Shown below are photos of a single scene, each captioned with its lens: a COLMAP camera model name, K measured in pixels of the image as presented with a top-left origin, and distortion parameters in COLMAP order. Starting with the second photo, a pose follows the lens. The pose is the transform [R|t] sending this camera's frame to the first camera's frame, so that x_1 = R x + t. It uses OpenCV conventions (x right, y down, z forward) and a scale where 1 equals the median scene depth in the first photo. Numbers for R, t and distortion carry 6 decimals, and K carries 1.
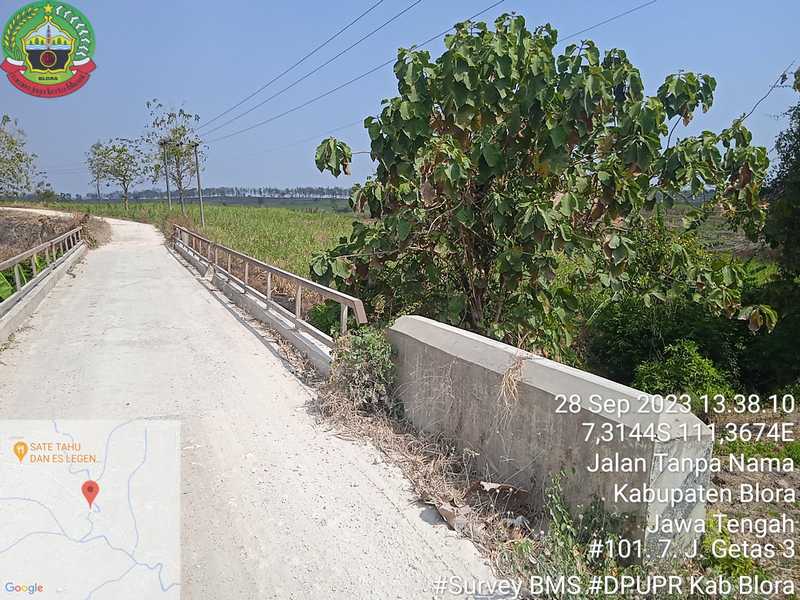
lens RADIAL K [[664.4, 0, 401.1], [0, 664.4, 304.6], [0, 0, 1]] dist [0.078686, -0.095484]
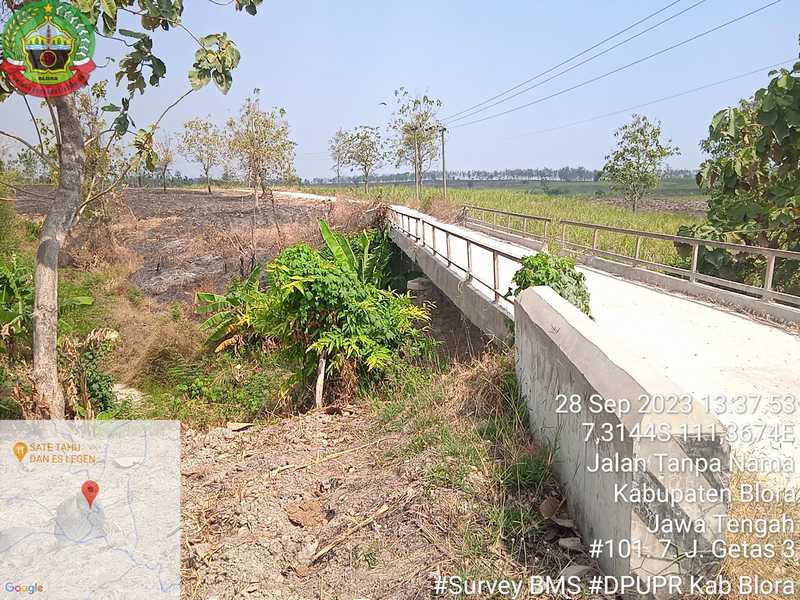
lens RADIAL K [[666.5, 0, 401.1], [0, 666.5, 302.7], [0, 0, 1]] dist [0.067301, -0.081648]
pose [[0.955691, 0.046096, -0.290741, -0.213537], [-0.039617, 0.998819, 0.028133, 0.018919], [0.291695, -0.015368, 0.956388, -0.081613]]
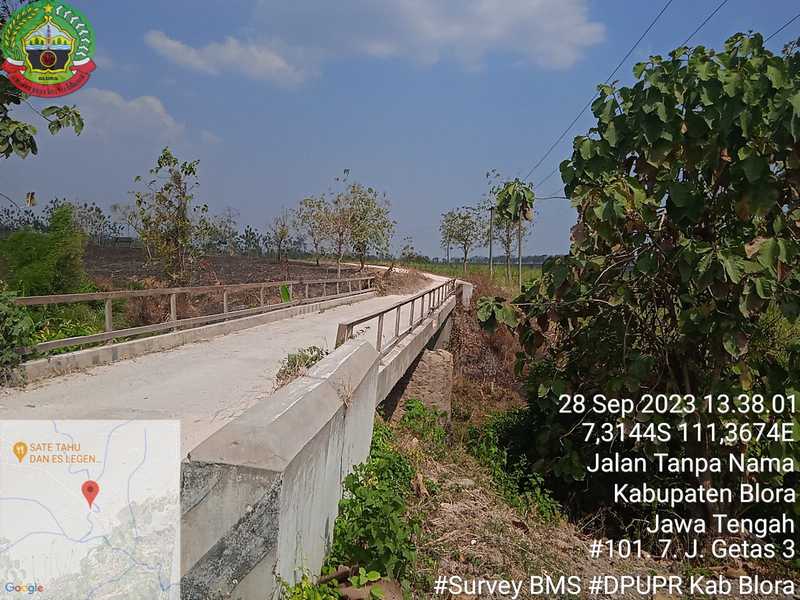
lens RADIAL K [[664.4, 0, 401.1], [0, 664.4, 304.6], [0, 0, 1]] dist [0.078686, -0.095484]
pose [[0.871979, 0.061508, -0.485664, 0.189970], [-0.109368, 0.991477, -0.070795, 0.010185], [0.477170, 0.114847, 0.871274, 0.081634]]
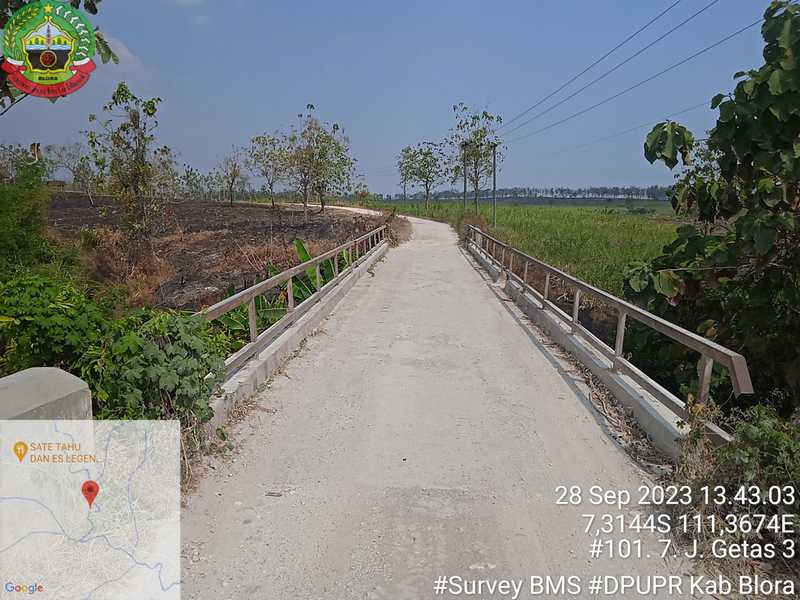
lens RADIAL K [[664.4, 0, 401.1], [0, 664.4, 304.6], [0, 0, 1]] dist [0.078686, -0.095484]
pose [[0.911604, 0.072921, -0.404550, -0.041168], [-0.073054, 0.997213, 0.015131, -0.016934], [0.404526, 0.015760, 0.914391, 0.108084]]
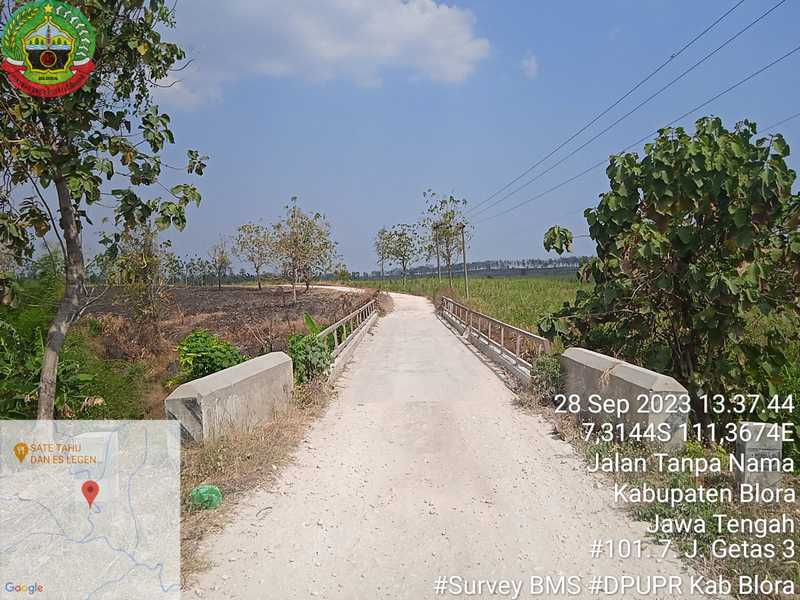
lens RADIAL K [[666.5, 0, 401.1], [0, 666.5, 302.7], [0, 0, 1]] dist [0.067301, -0.081648]
pose [[0.925419, -0.015188, -0.378642, 0.089683], [-0.025602, 0.994407, -0.102461, 0.032067], [0.378080, 0.104514, 0.919854, -0.249785]]
